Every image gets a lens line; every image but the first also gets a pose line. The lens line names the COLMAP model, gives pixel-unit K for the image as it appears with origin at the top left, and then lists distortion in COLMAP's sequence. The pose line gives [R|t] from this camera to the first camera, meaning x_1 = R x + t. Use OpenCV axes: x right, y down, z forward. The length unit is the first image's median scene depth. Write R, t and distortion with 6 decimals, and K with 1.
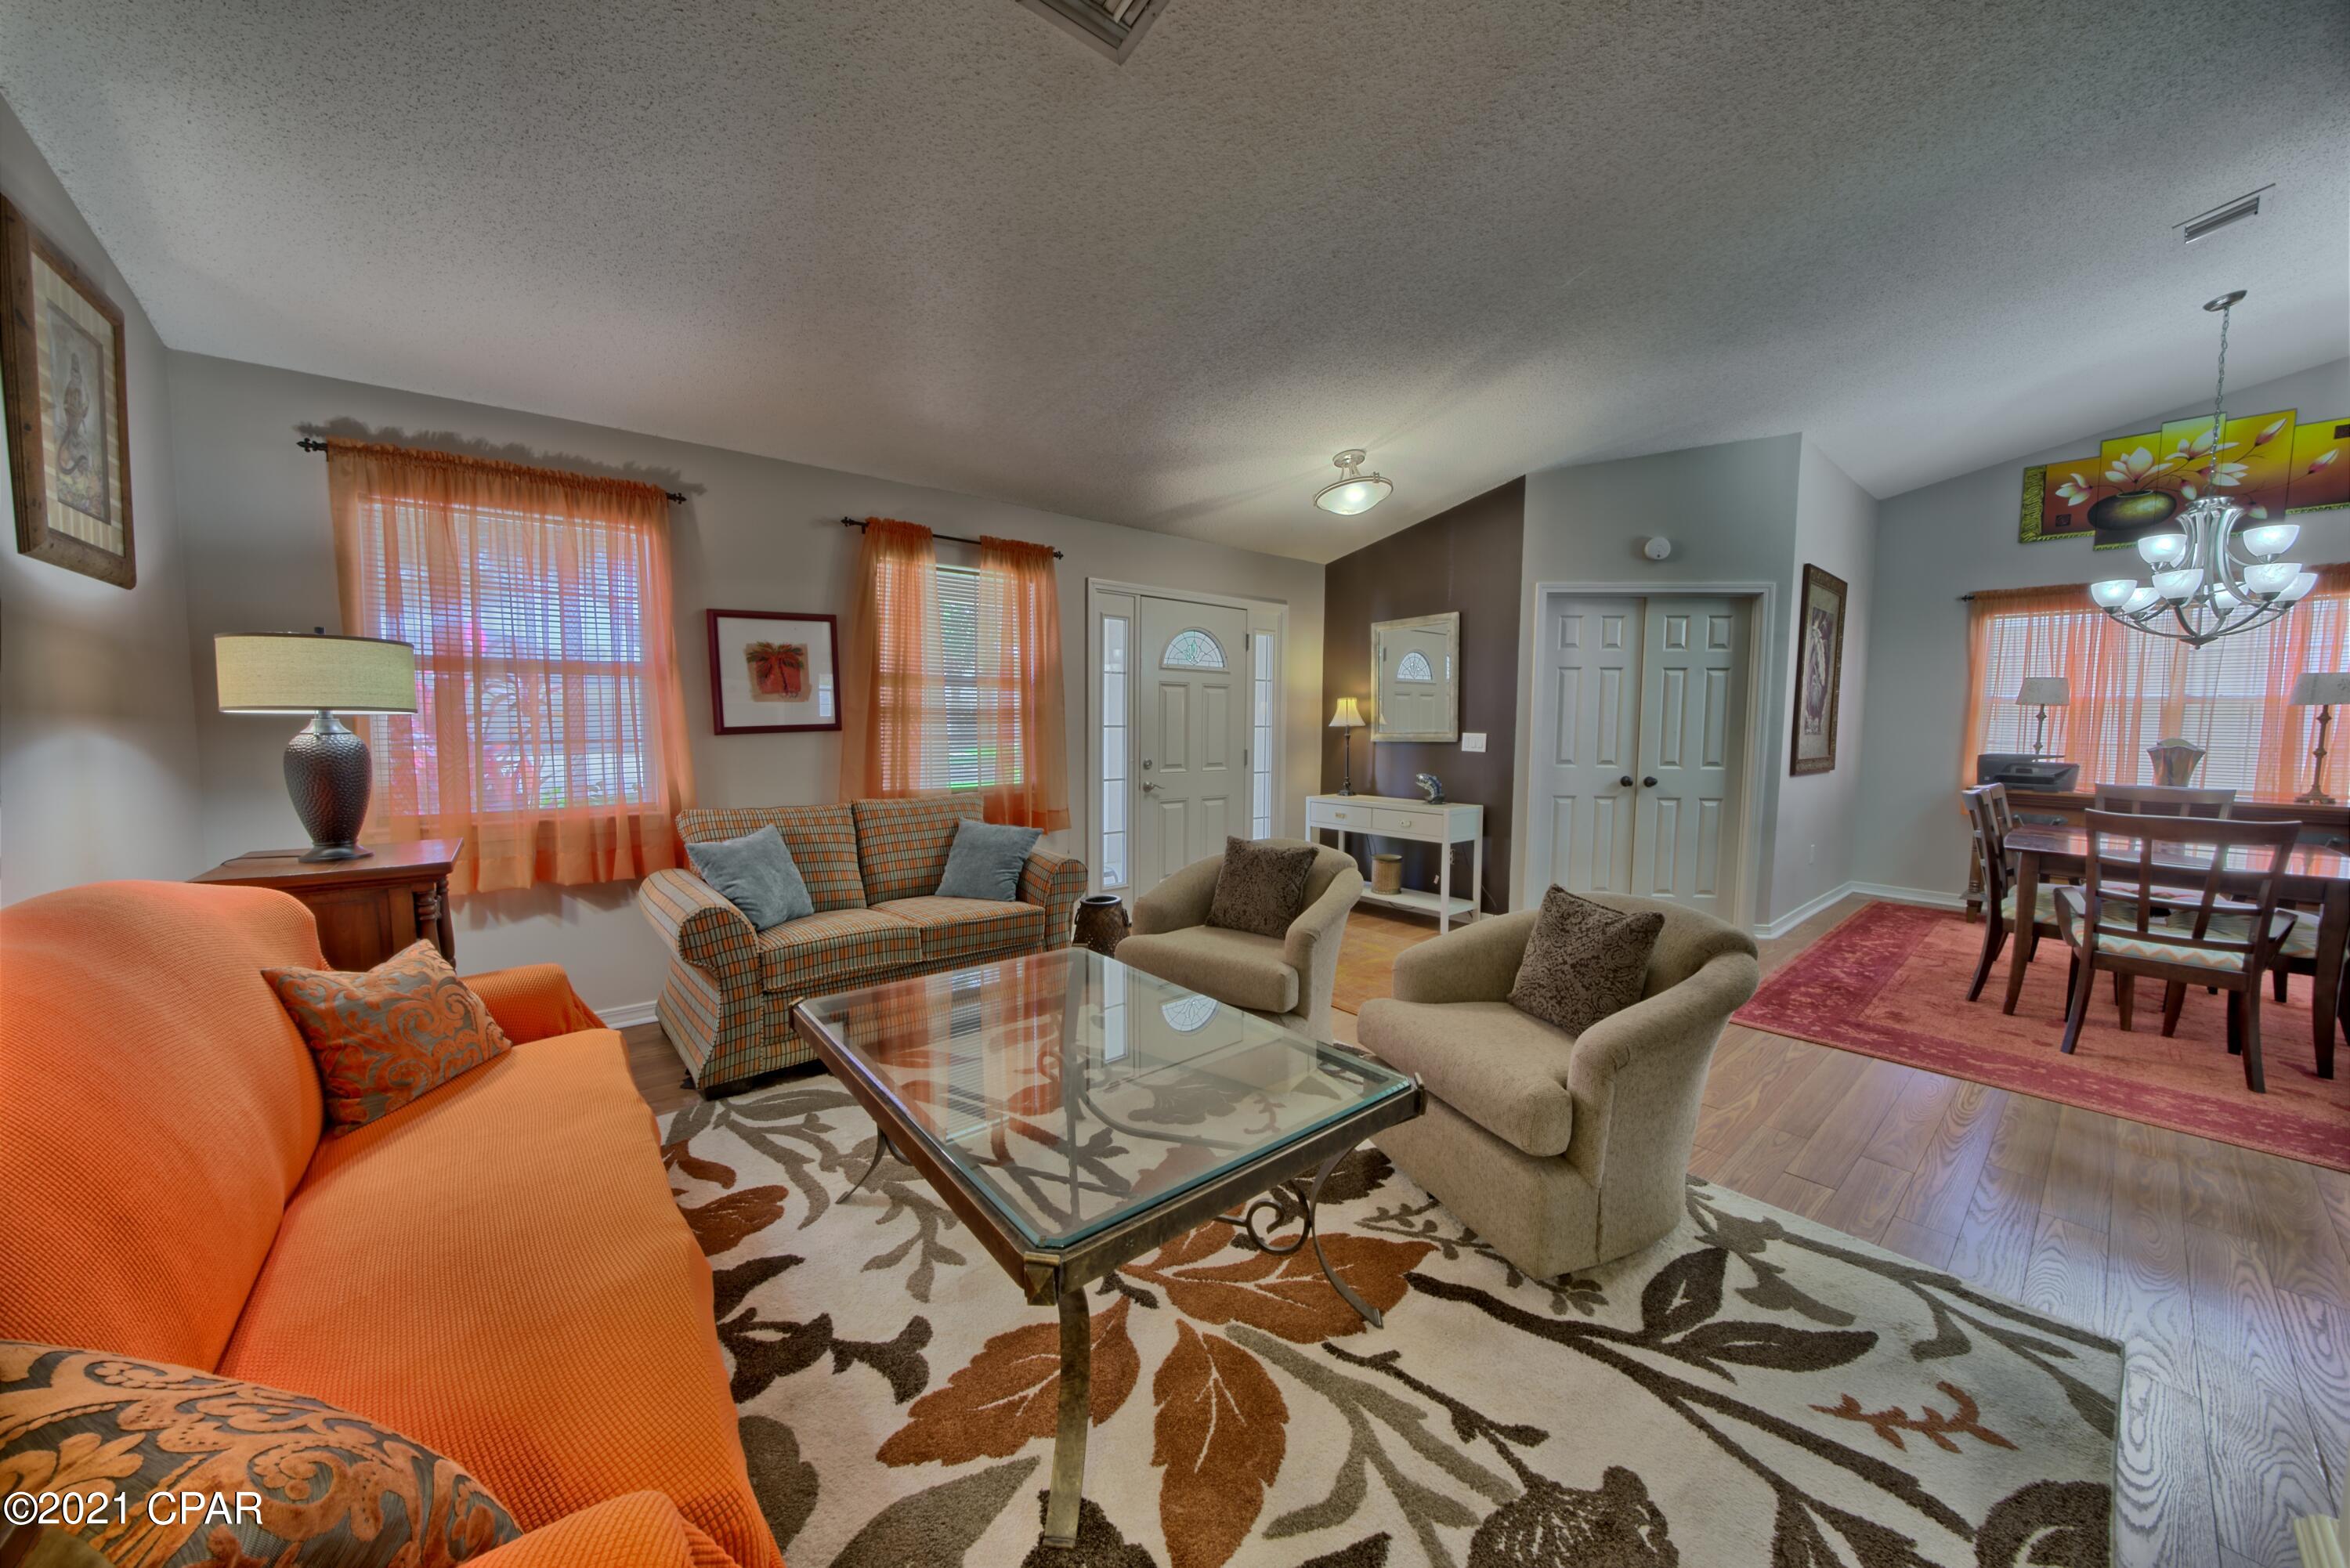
lens RADIAL K [[810.0, 0, 1174.3], [0, 810.0, 778.7], [0, 0, 1]] dist [-0.021286, 0.001732]
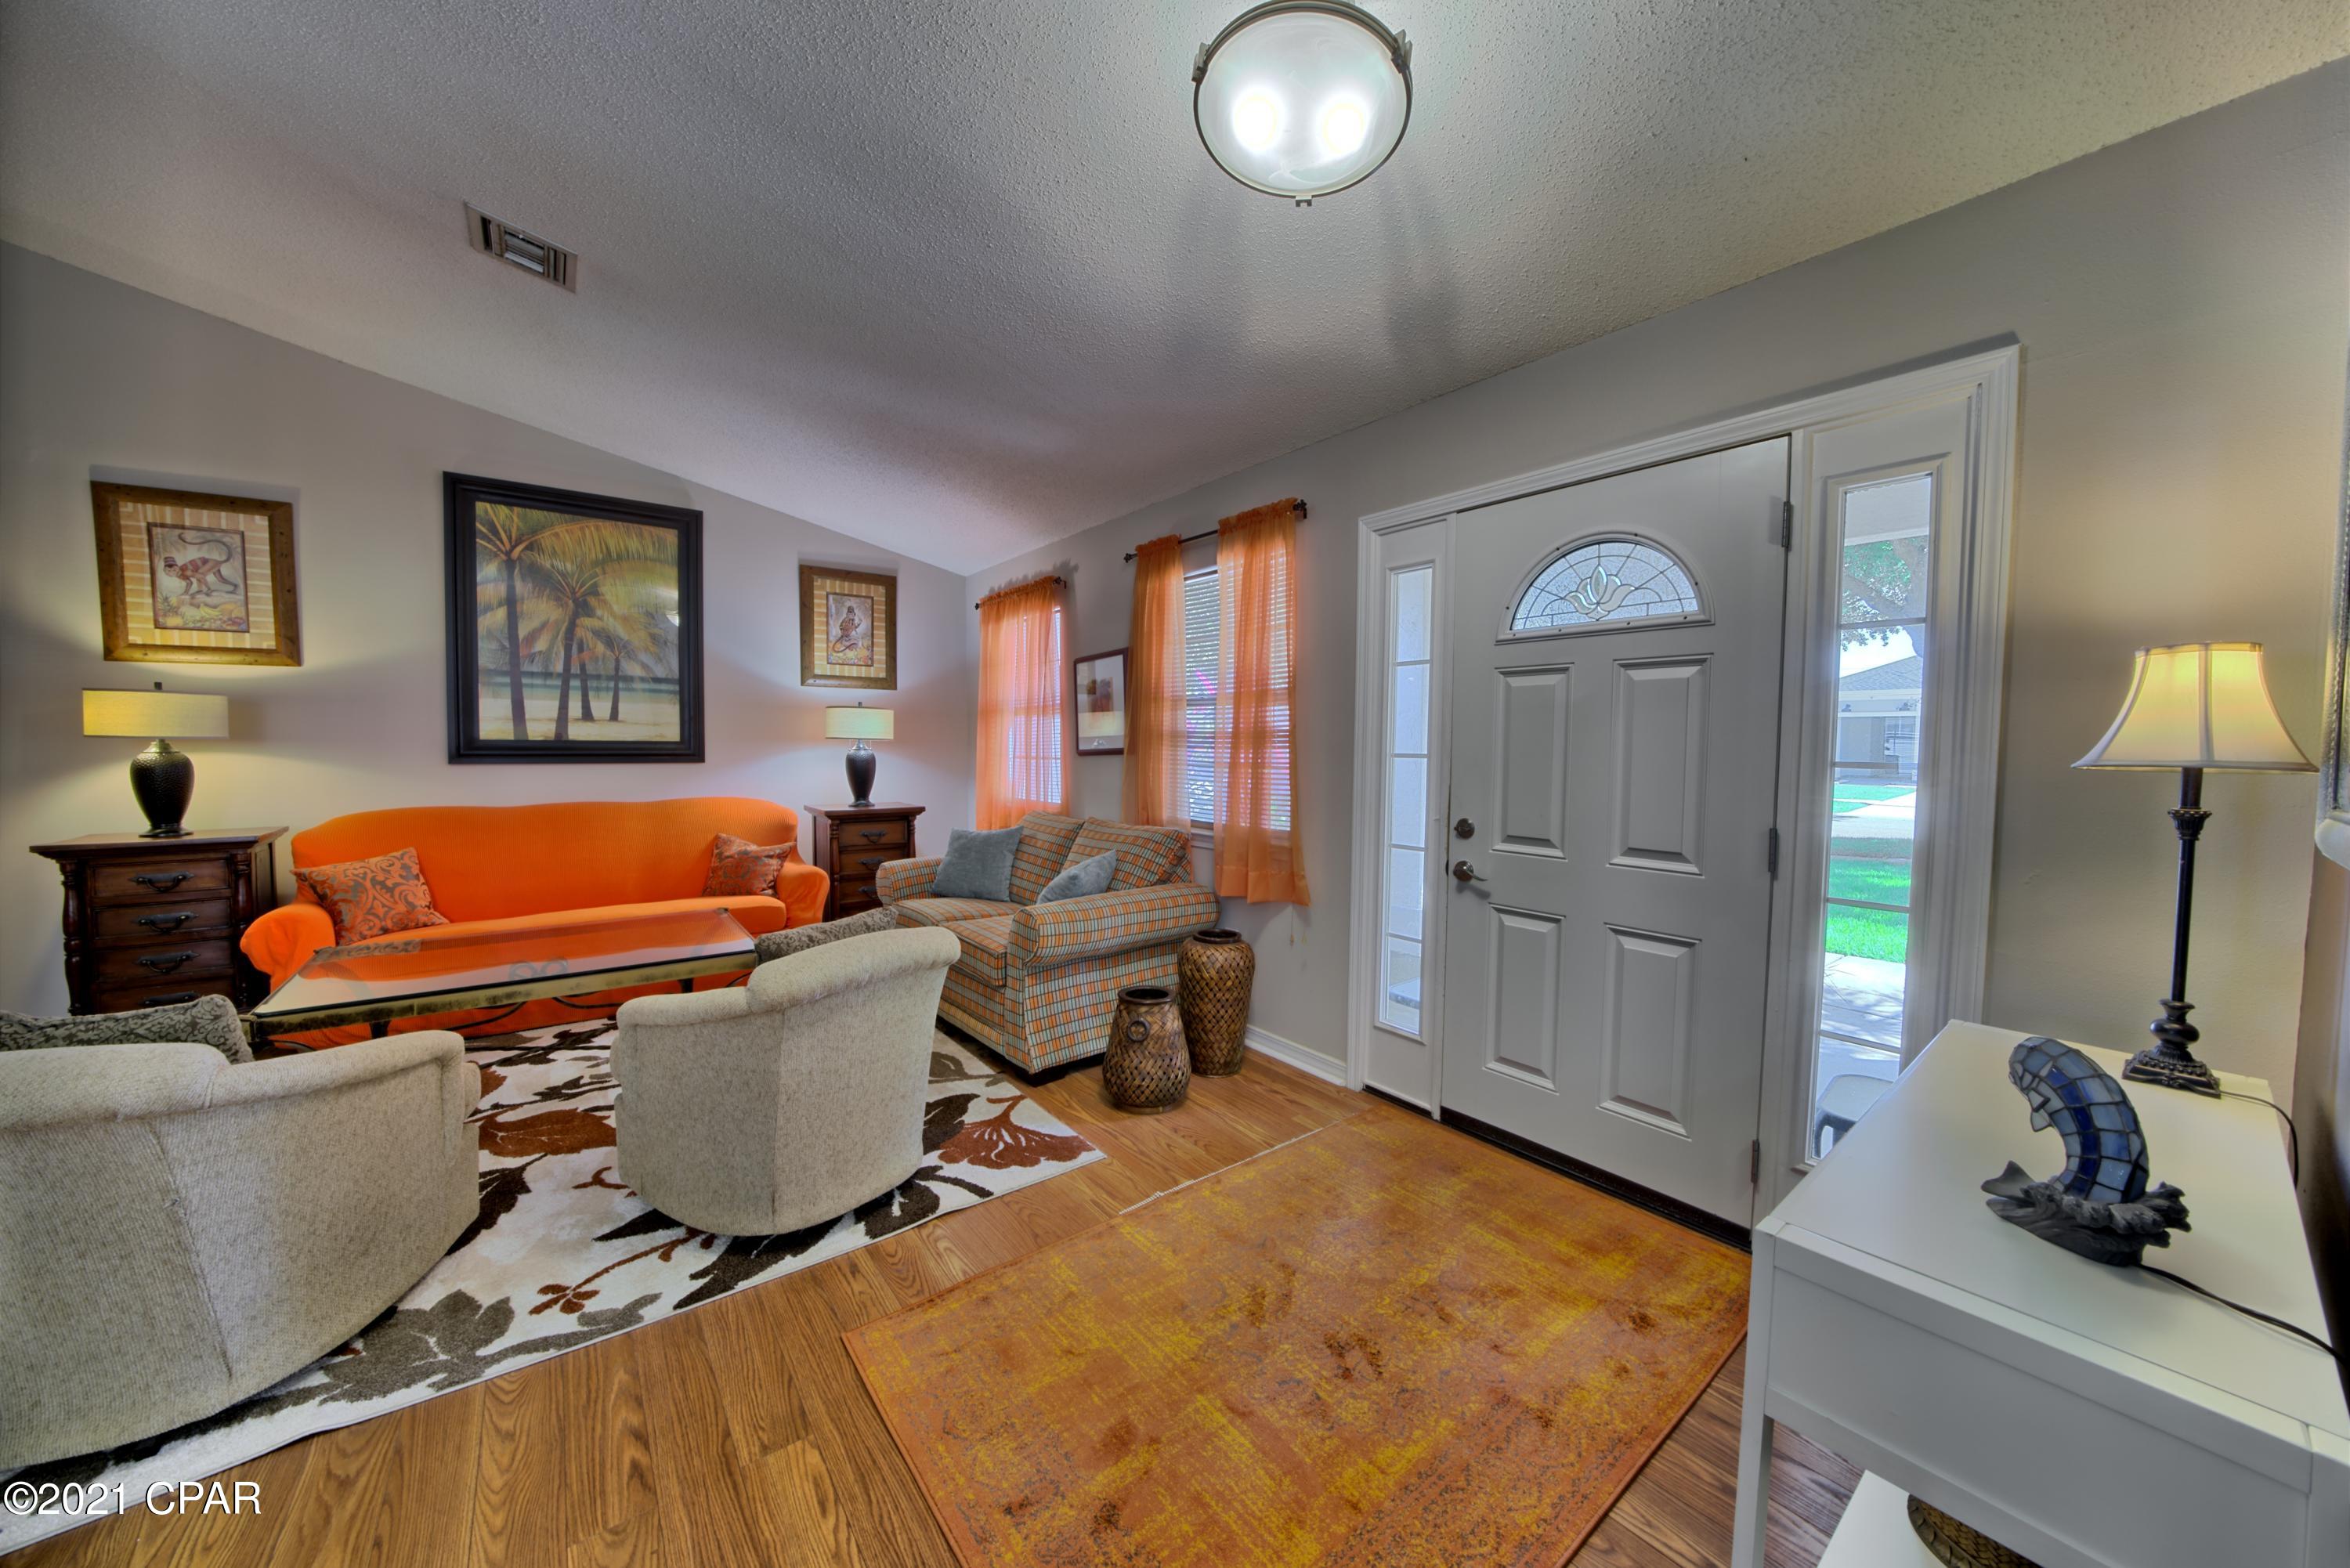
lens RADIAL K [[810.0, 0, 1160.6], [0, 810.0, 779.2], [0, 0, 1]] dist [-0.021286, 0.001732]
pose [[-0.039451, 0.043092, -0.998292, 0.643884], [-0.071904, 0.996357, 0.045850, -0.077552], [0.996631, 0.073590, -0.036208, 1.065802]]
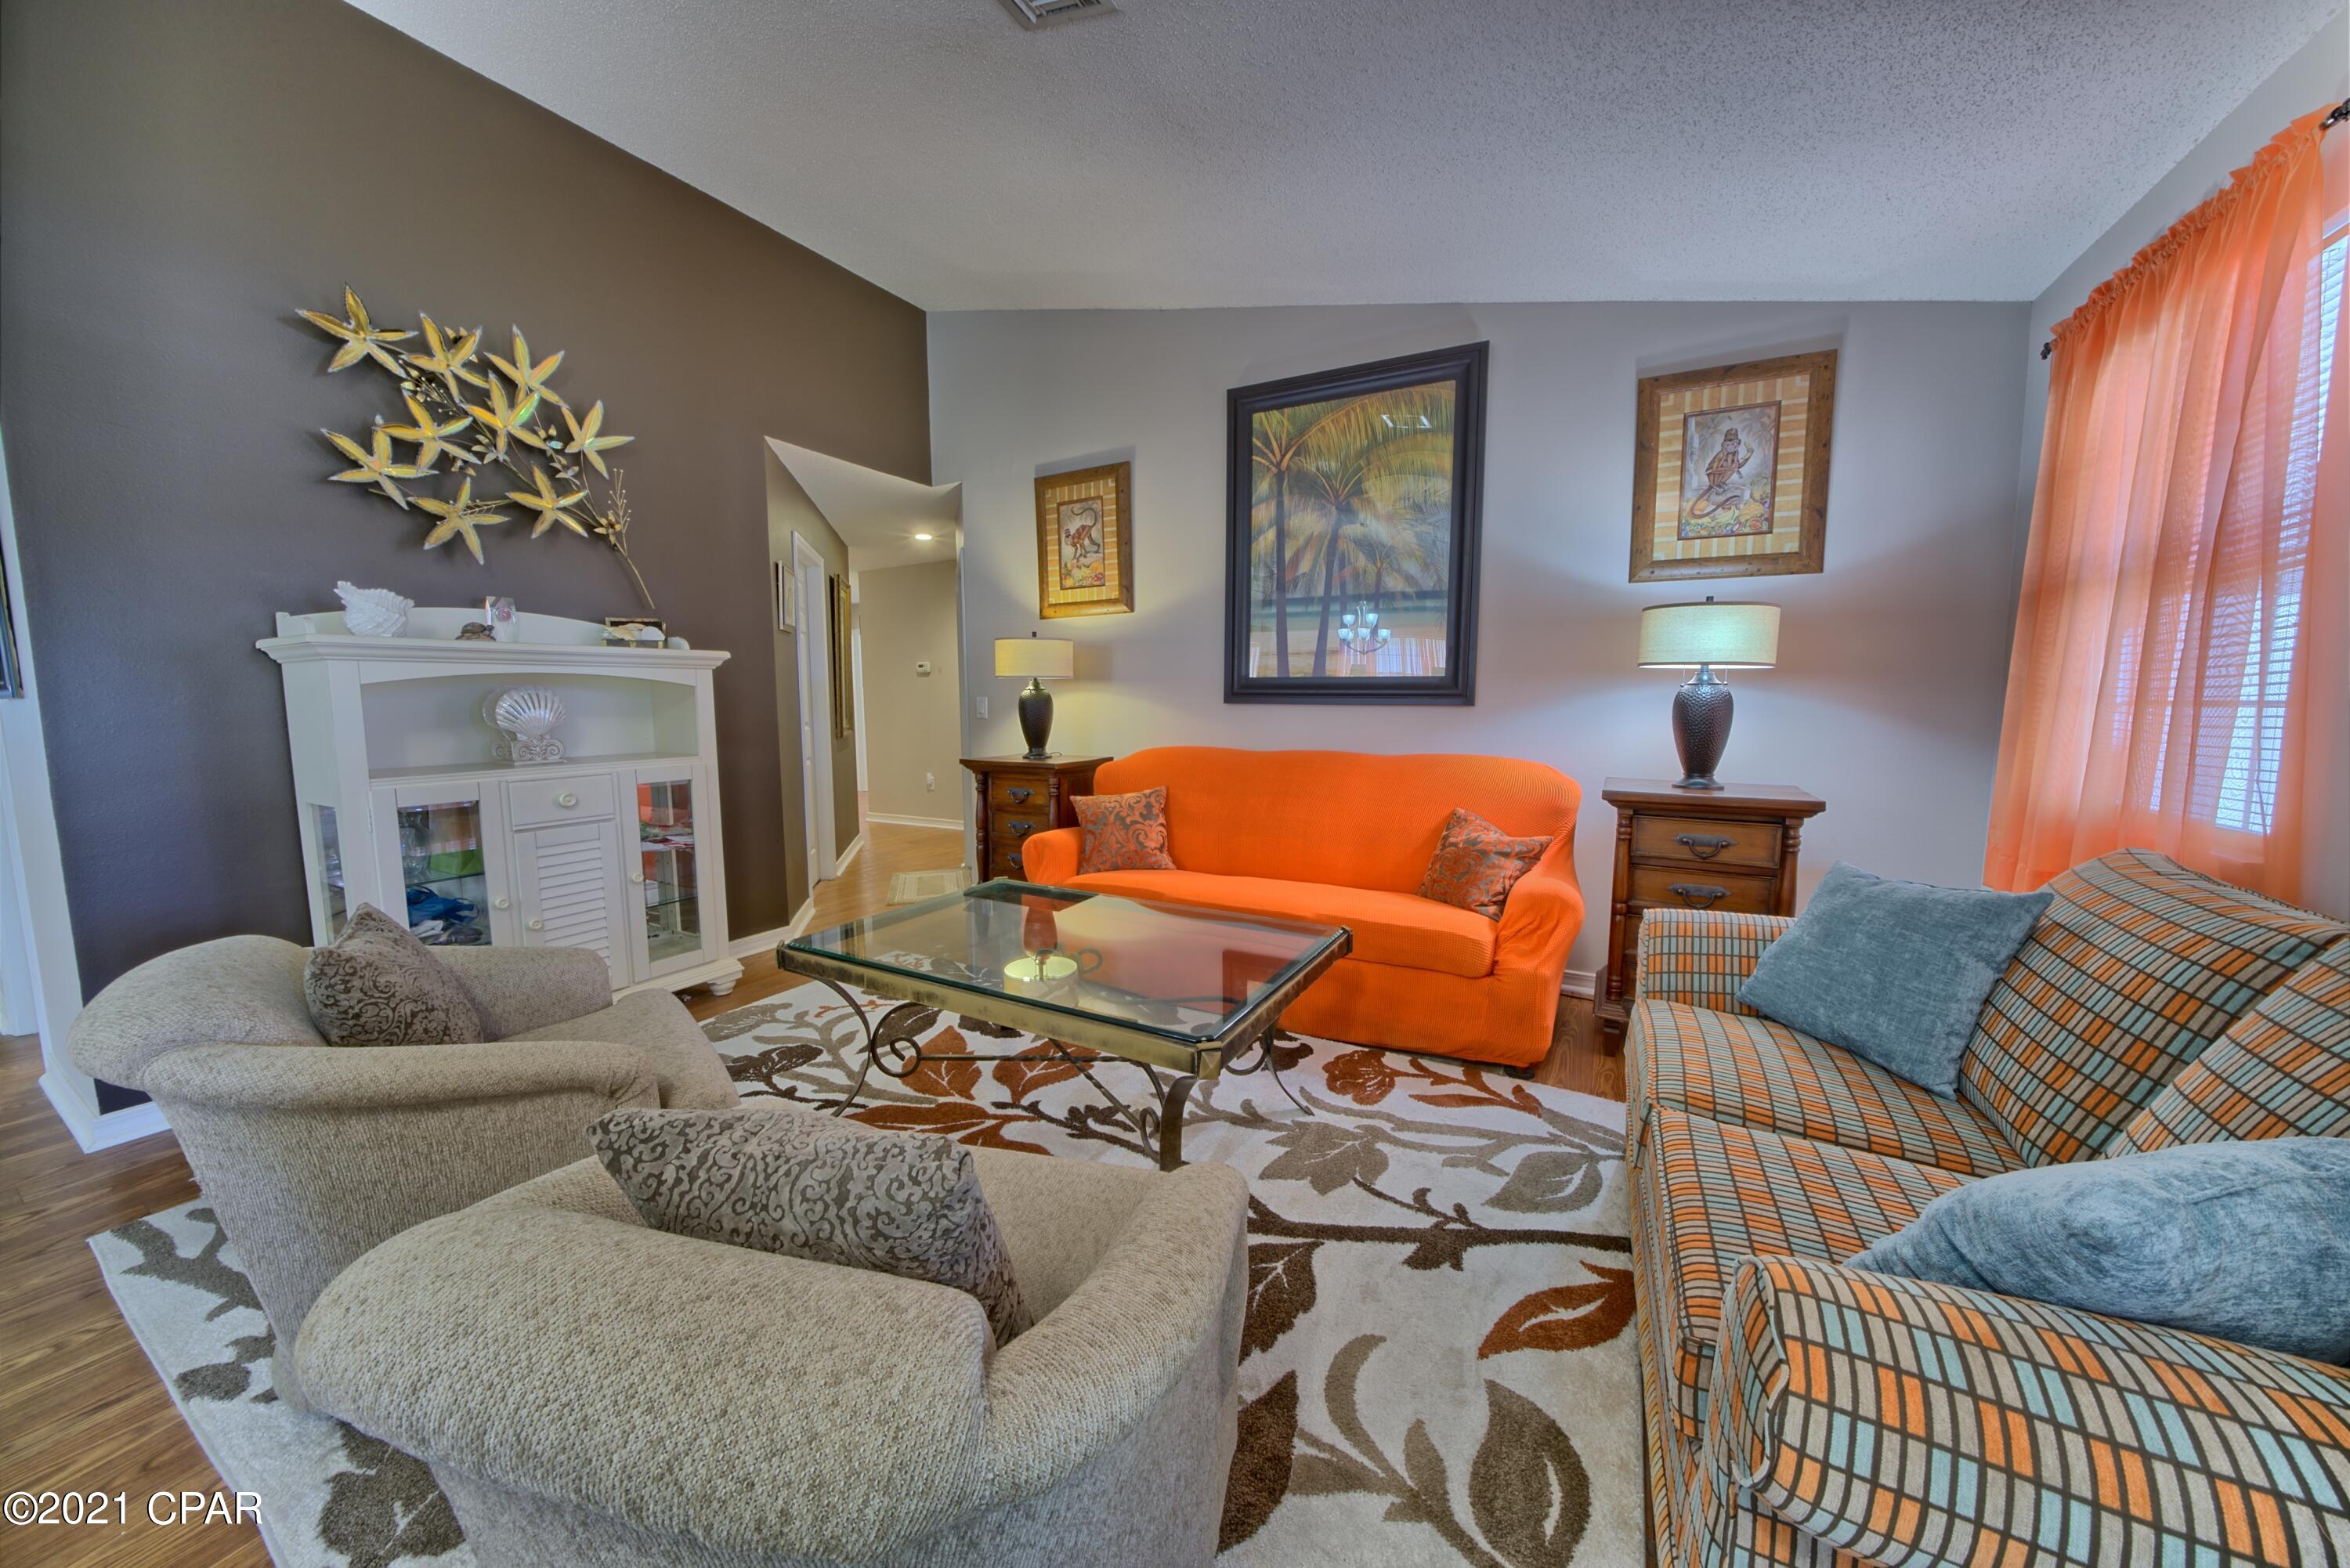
lens RADIAL K [[810.0, 0, 1175.7], [0, 810.0, 780.2], [0, 0, 1]] dist [-0.021286, 0.001732]
pose [[-0.927660, 0.036222, -0.371664, 0.079428], [-0.026561, 0.986364, 0.162423, -0.051079], [0.372479, 0.160545, -0.914049, 1.020036]]
